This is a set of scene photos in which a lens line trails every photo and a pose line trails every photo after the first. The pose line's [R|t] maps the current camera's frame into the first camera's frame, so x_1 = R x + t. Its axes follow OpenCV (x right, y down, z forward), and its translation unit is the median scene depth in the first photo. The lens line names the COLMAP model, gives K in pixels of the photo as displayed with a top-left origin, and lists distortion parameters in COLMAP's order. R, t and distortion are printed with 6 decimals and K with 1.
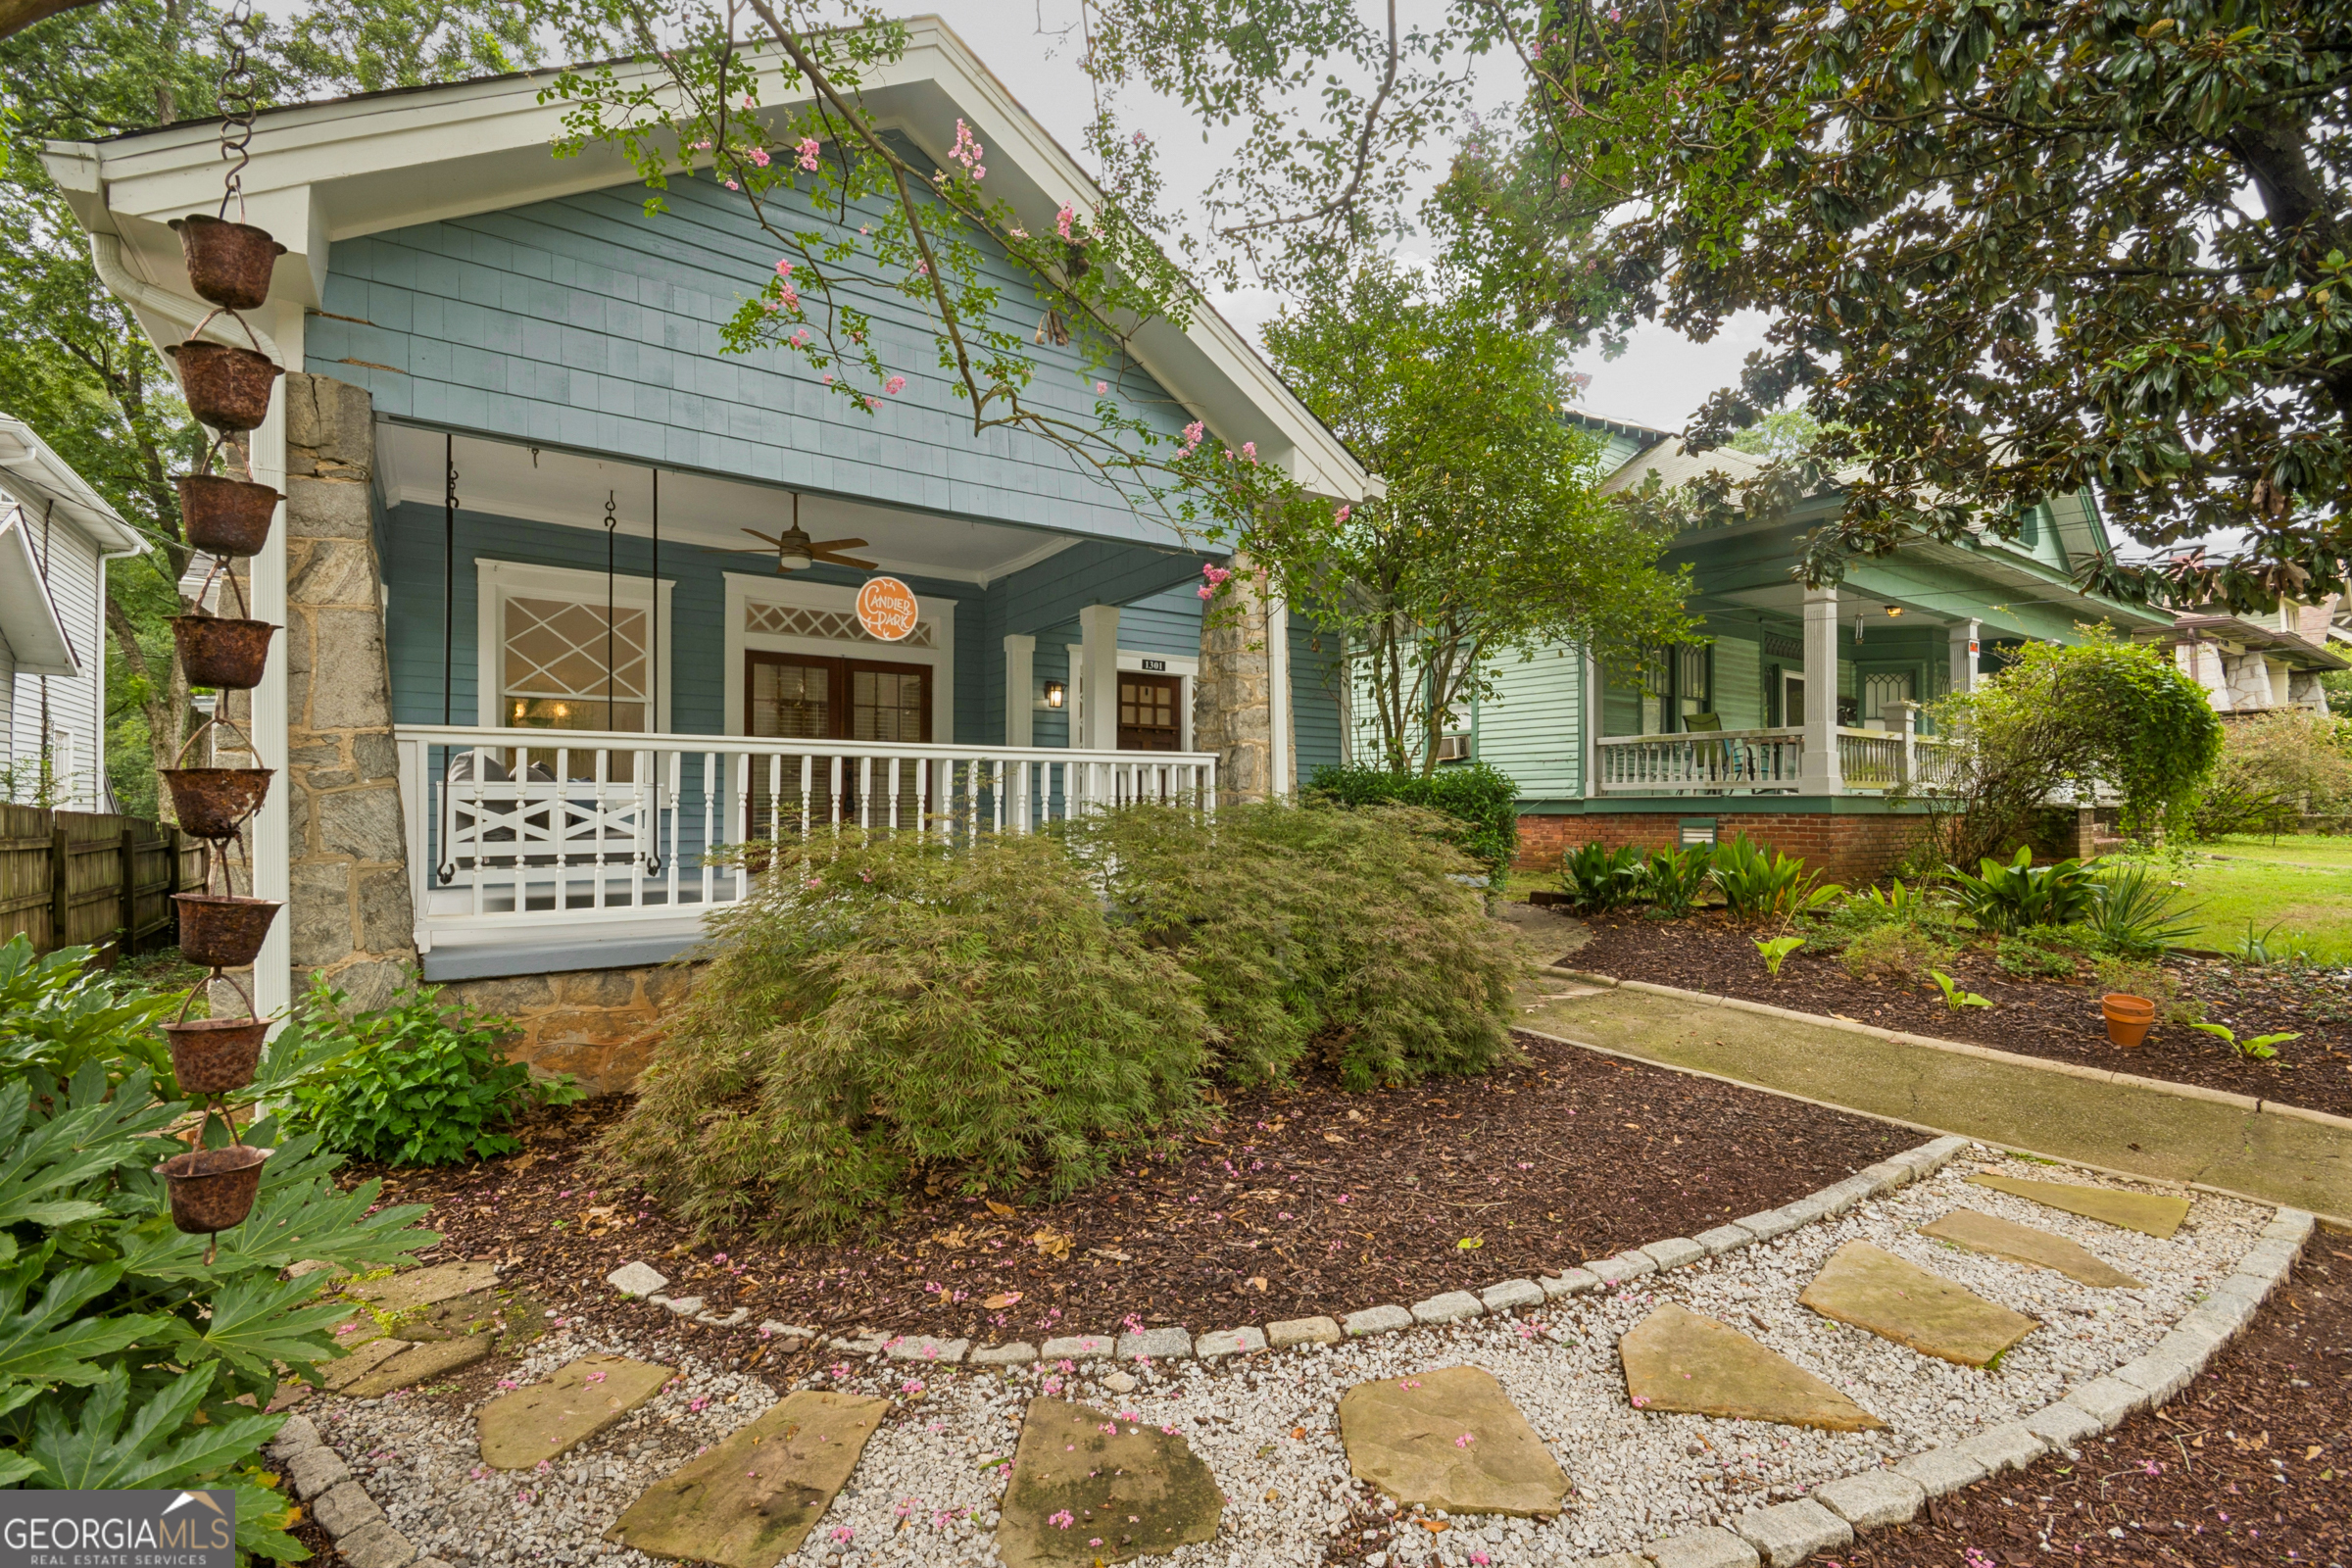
lens RADIAL K [[1019.3, 0, 1181.4], [0, 1019.3, 777.3], [0, 0, 1]] dist [0.014166, -0.003379]
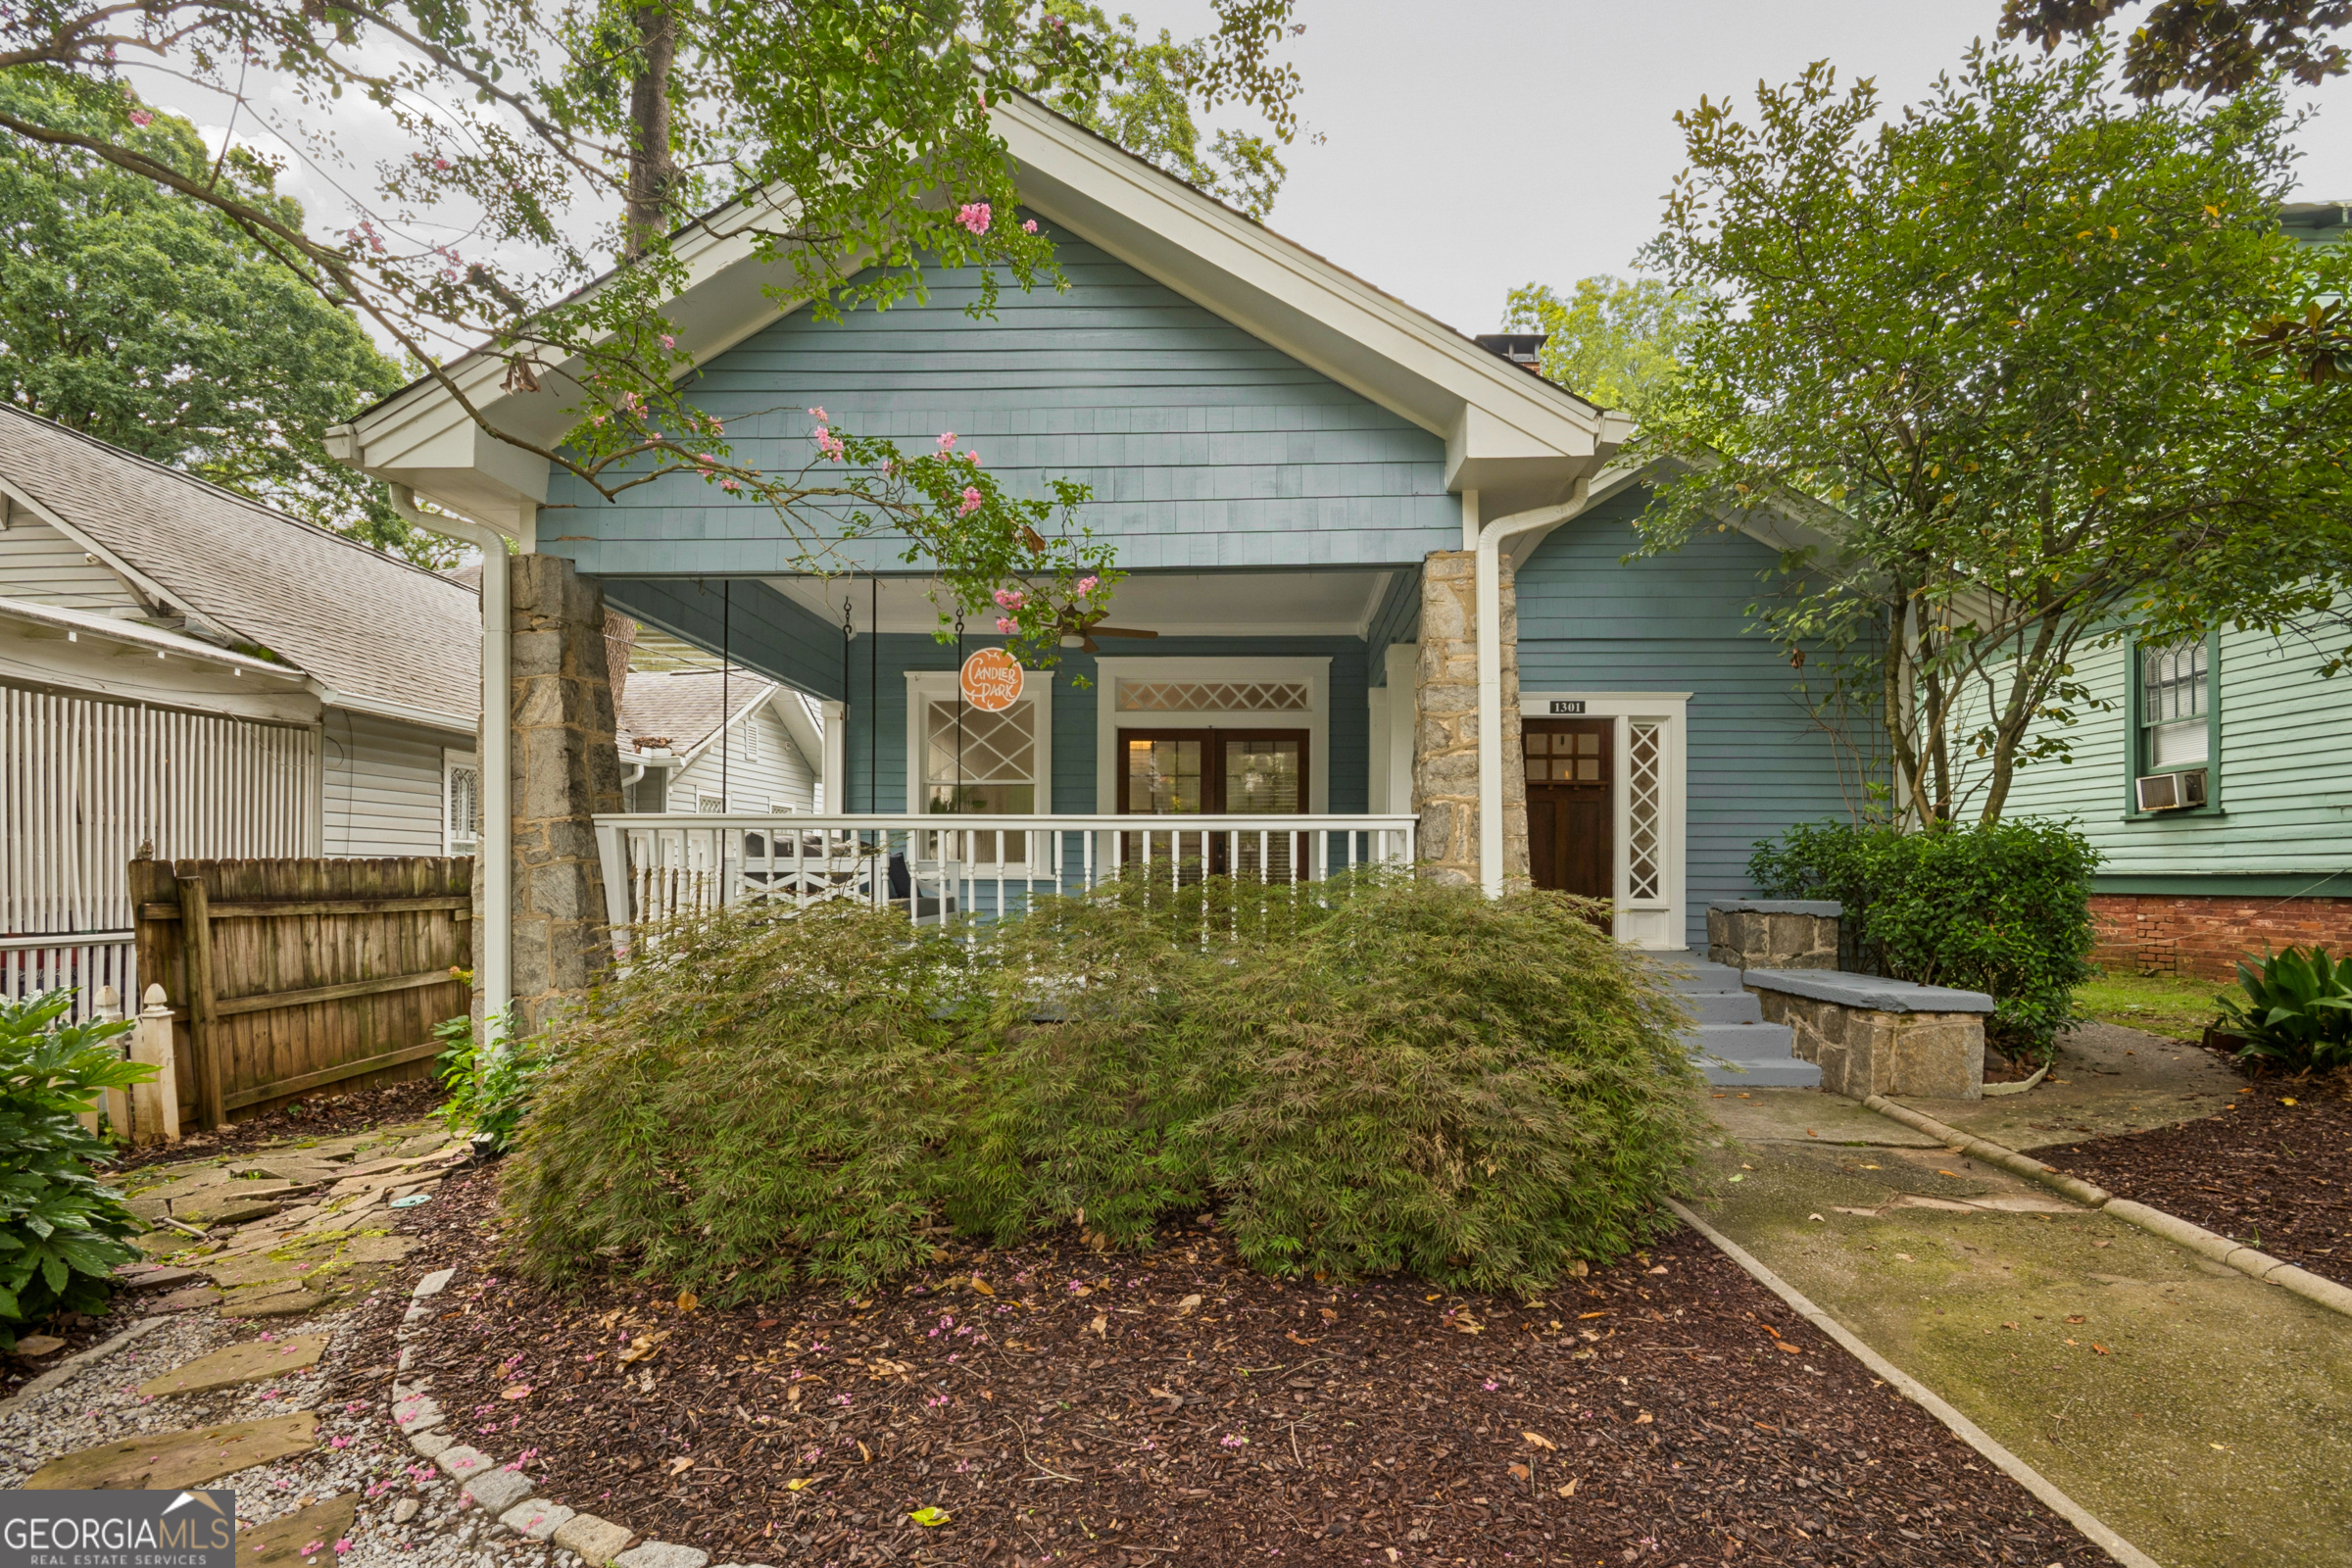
lens RADIAL K [[1050.1, 0, 1186.6], [0, 1050.1, 861.6], [0, 0, 1]] dist [0.000342, -0.000618]
pose [[0.795299, -0.008716, -0.606155, 0.376482], [0.013909, 0.999896, 0.003871, 0.008009], [0.606058, -0.011510, 0.795337, 0.245190]]
